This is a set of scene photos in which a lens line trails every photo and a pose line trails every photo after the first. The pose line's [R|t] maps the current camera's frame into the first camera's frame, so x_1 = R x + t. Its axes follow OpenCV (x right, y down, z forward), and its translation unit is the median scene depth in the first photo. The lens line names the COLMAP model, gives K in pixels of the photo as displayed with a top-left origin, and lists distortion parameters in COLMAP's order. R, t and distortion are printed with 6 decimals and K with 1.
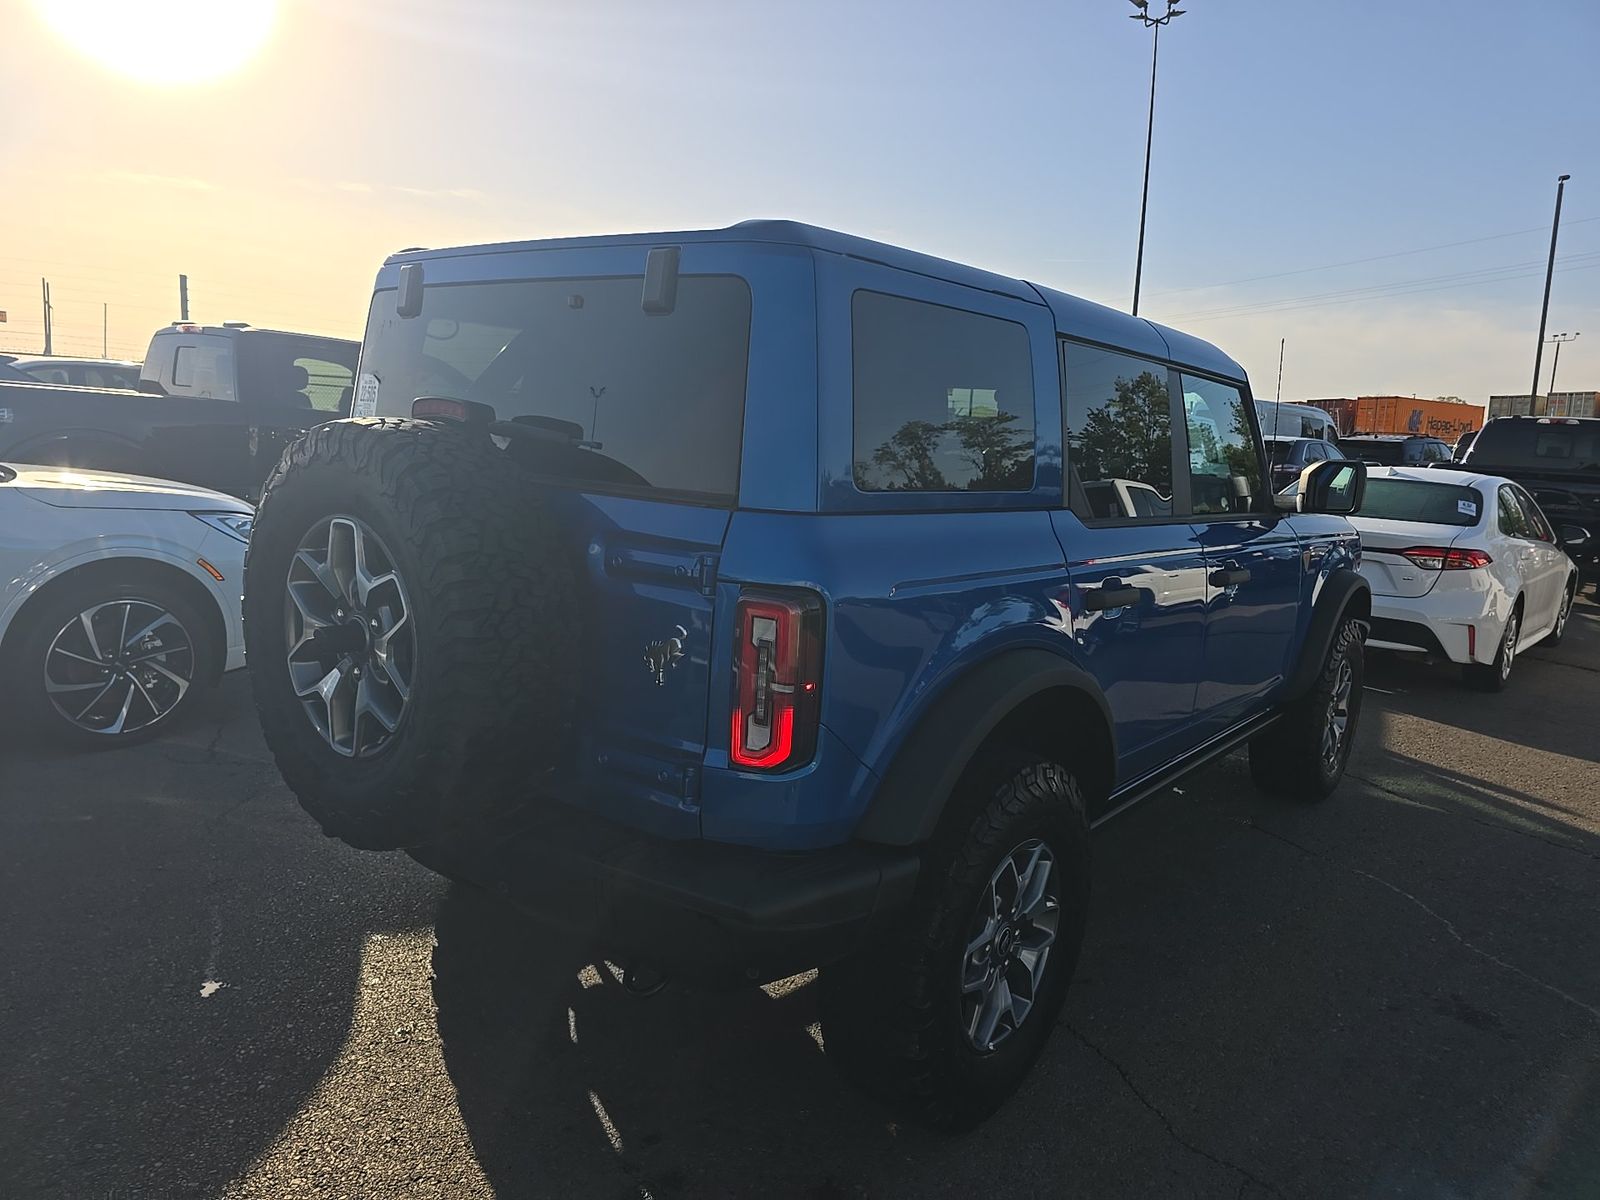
lens RADIAL K [[1083.1, 0, 800.0], [0, 1083.1, 600.0], [0, 0, 1]] dist [0.070515, -0.066847]
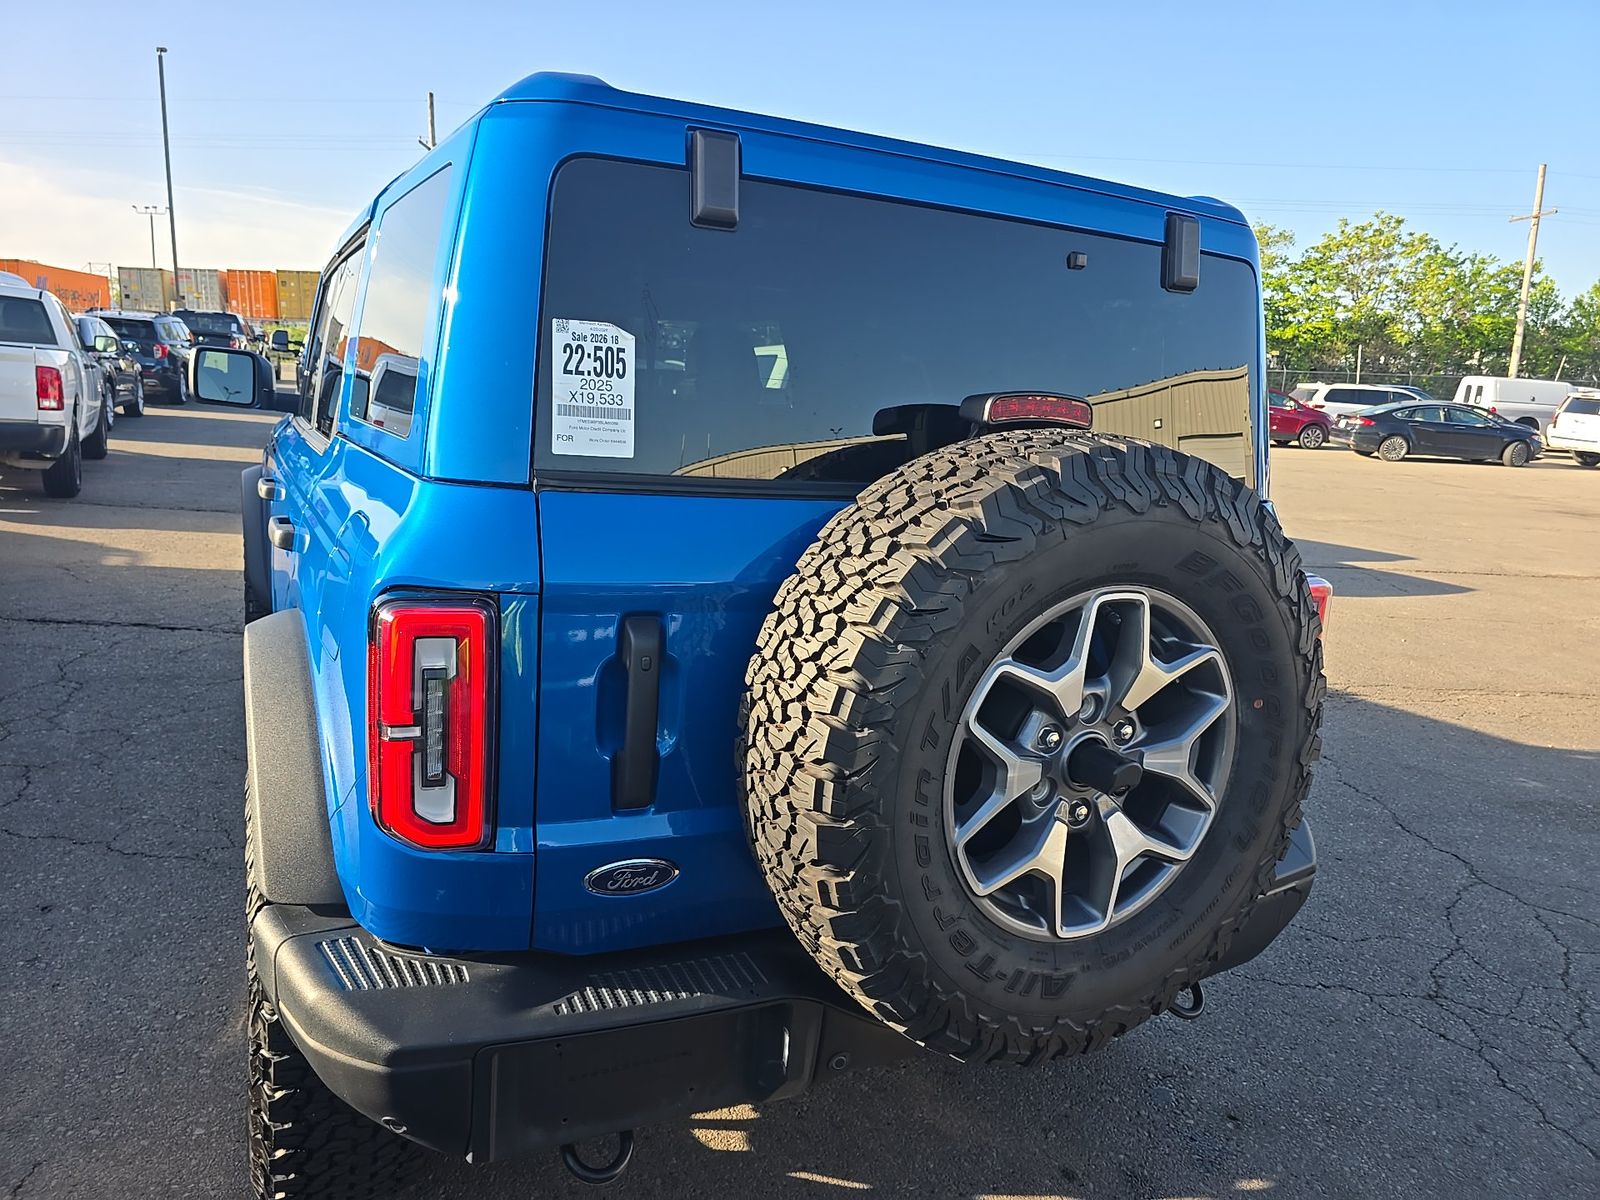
lens RADIAL K [[1077.7, 0, 800.0], [0, 1077.7, 600.0], [0, 0, 1]] dist [0.062992, -0.058903]
pose [[0.411594, -0.205685, 0.887853, -0.757577], [0.099893, 0.978512, 0.180379, -0.145281], [-0.905876, 0.014448, 0.423296, 0.632983]]
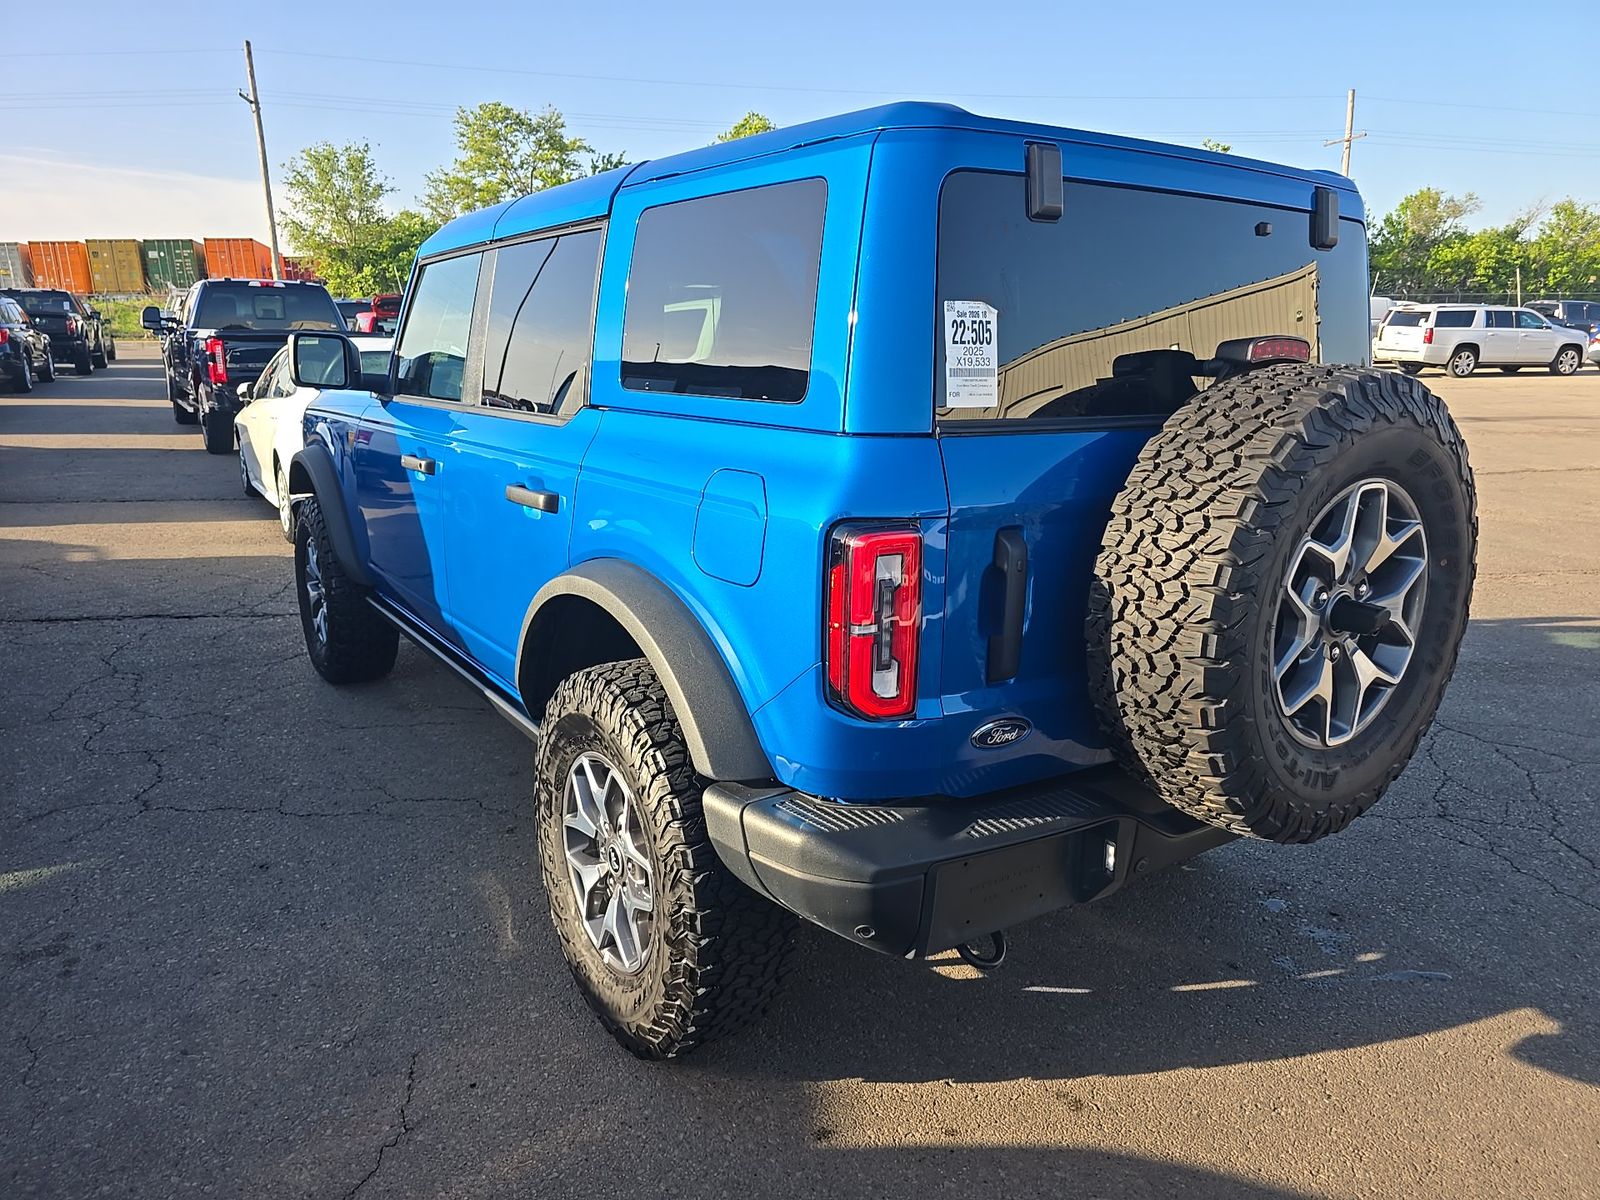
lens RADIAL K [[1083.1, 0, 800.0], [0, 1083.1, 600.0], [0, 0, 1]] dist [0.070515, -0.066847]
pose [[0.280099, -0.273484, 0.920191, -0.978585], [0.150918, 0.959186, 0.239136, -0.187119], [-0.948034, 0.071891, 0.309940, 0.823872]]
